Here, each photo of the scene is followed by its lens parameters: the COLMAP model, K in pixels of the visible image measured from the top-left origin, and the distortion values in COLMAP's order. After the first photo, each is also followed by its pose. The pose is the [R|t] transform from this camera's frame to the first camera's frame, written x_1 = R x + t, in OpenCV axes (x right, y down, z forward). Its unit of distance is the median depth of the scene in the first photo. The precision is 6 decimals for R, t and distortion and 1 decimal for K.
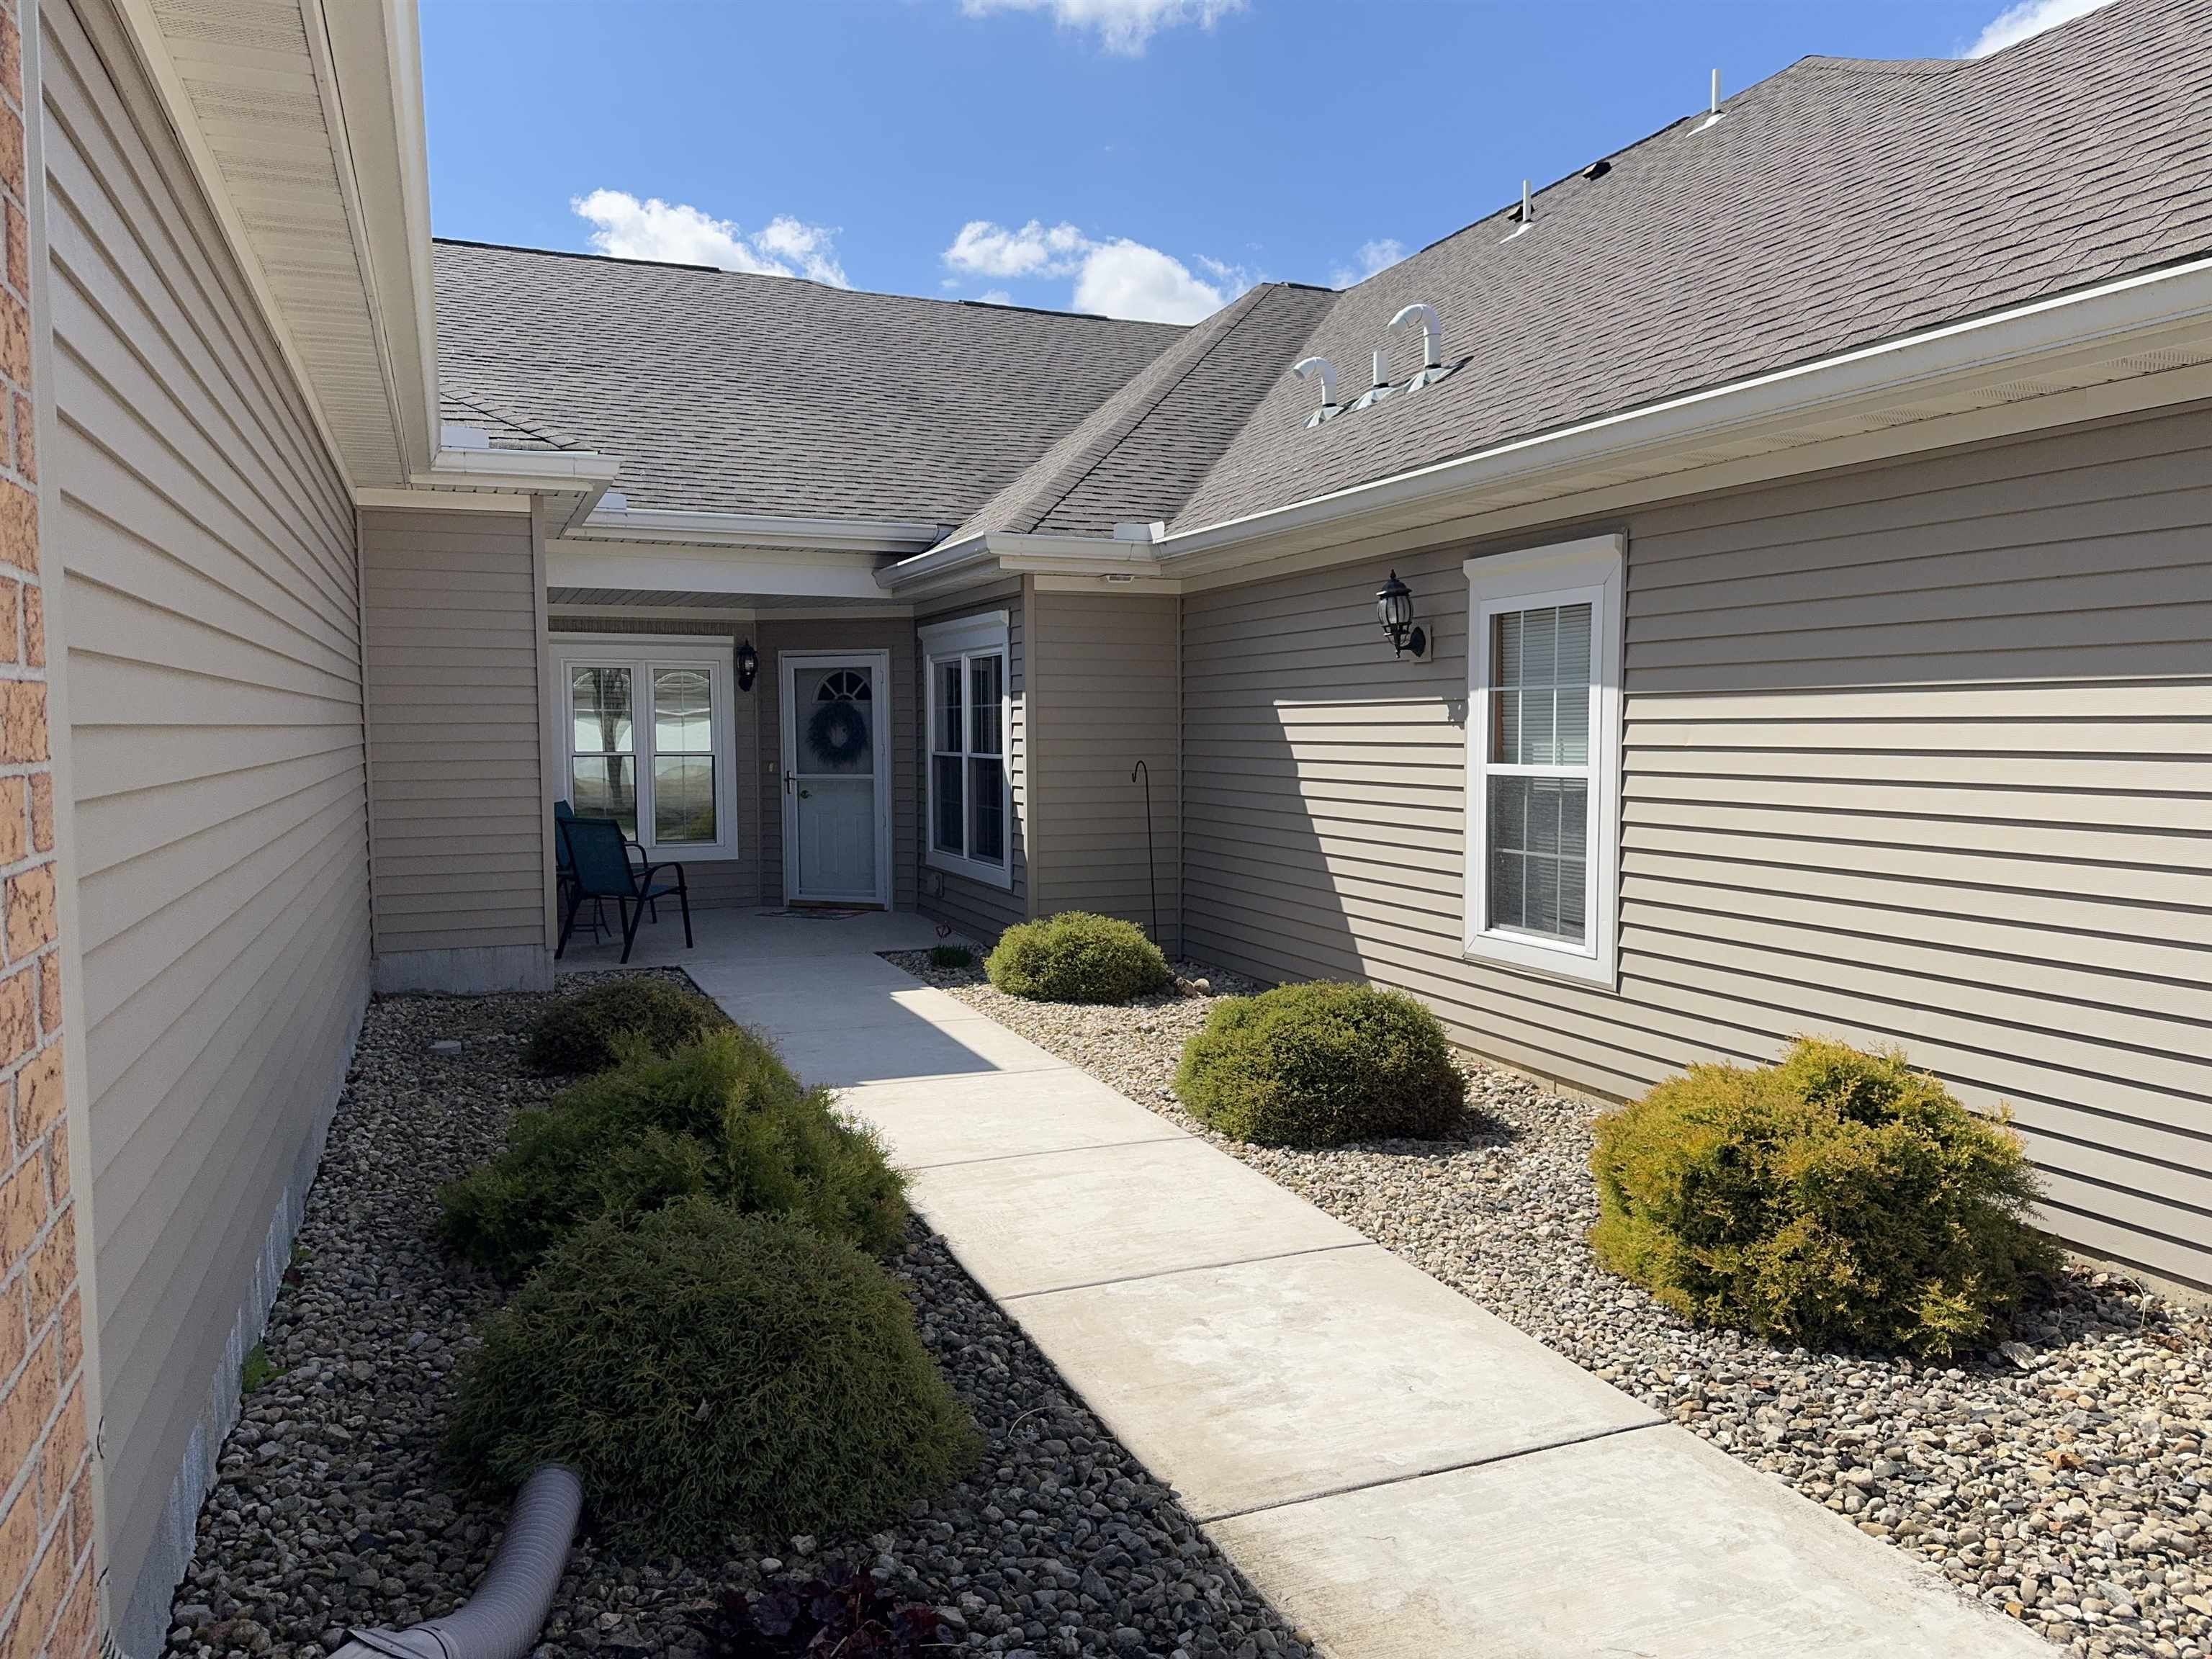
lens RADIAL K [[1559.6, 0, 1106.0], [0, 1559.6, 829.5], [0, 0, 1]] dist [0.191316, -0.370875]
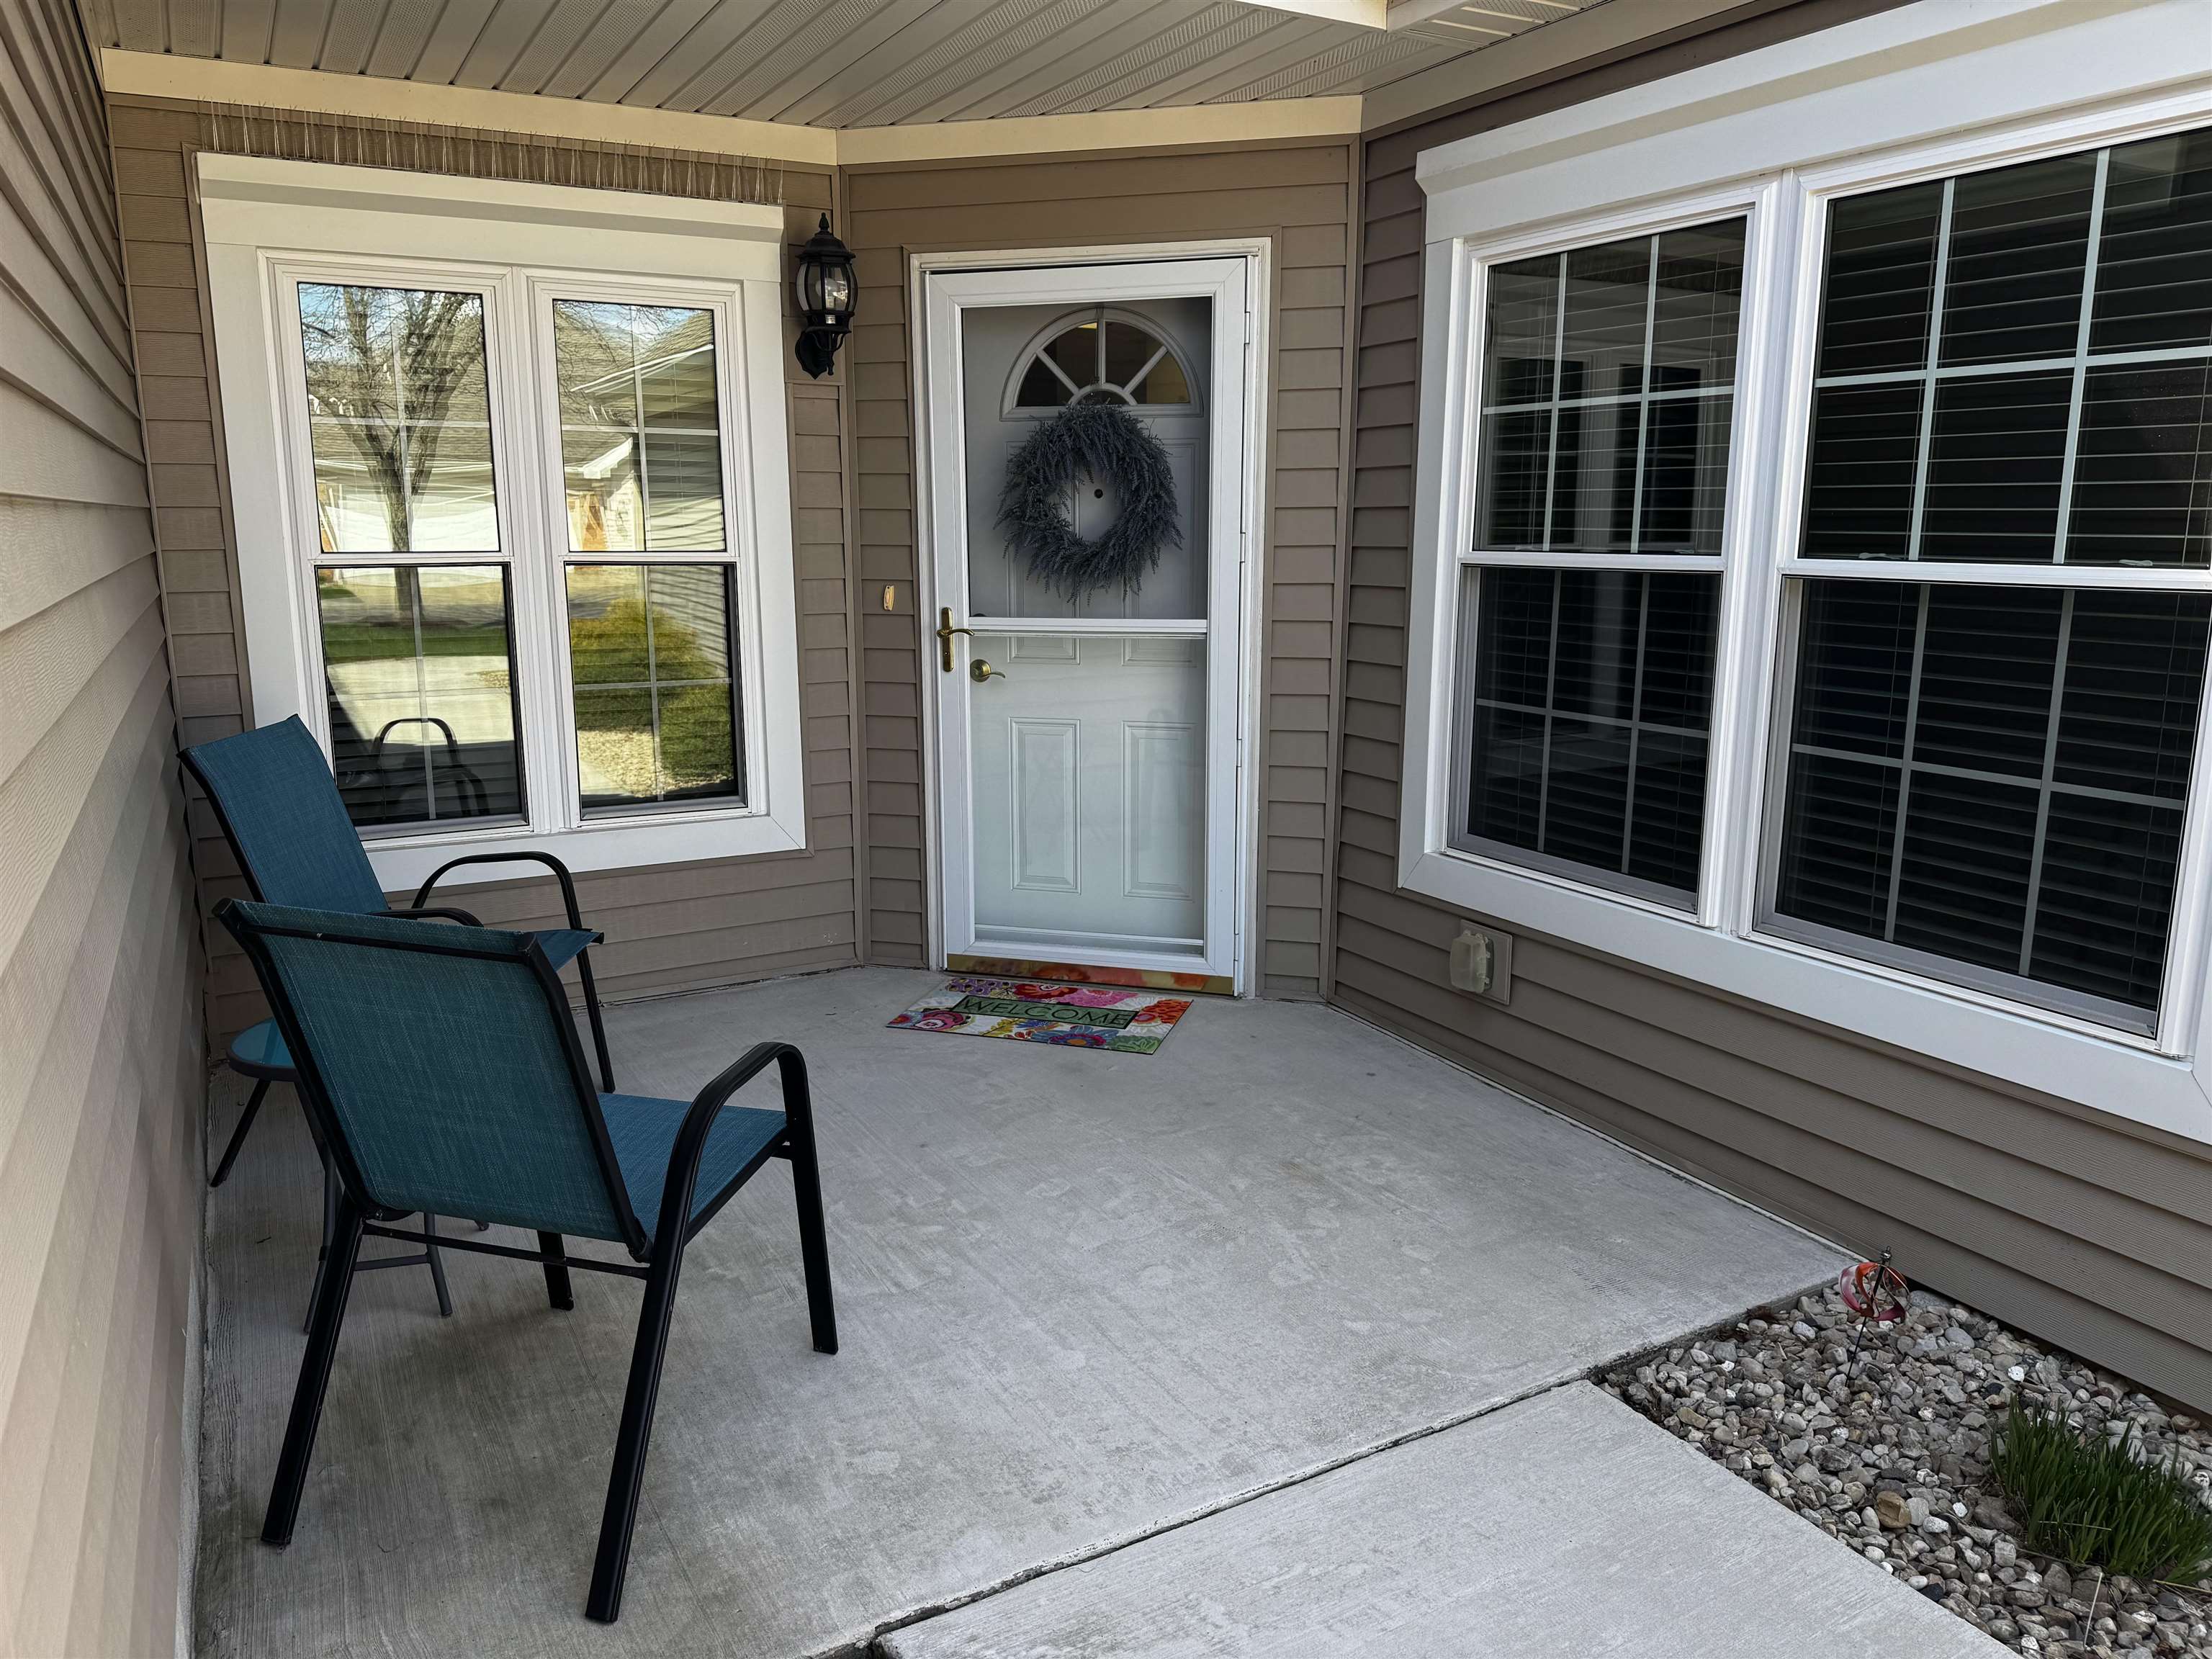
lens RADIAL K [[1559.6, 0, 1106.0], [0, 1559.6, 829.5], [0, 0, 1]] dist [0.191316, -0.370875]
pose [[0.993875, -0.017470, 0.109124, -0.267894], [0.002414, 0.990622, 0.136609, -0.046760], [-0.110487, -0.135509, 0.984596, 0.823246]]
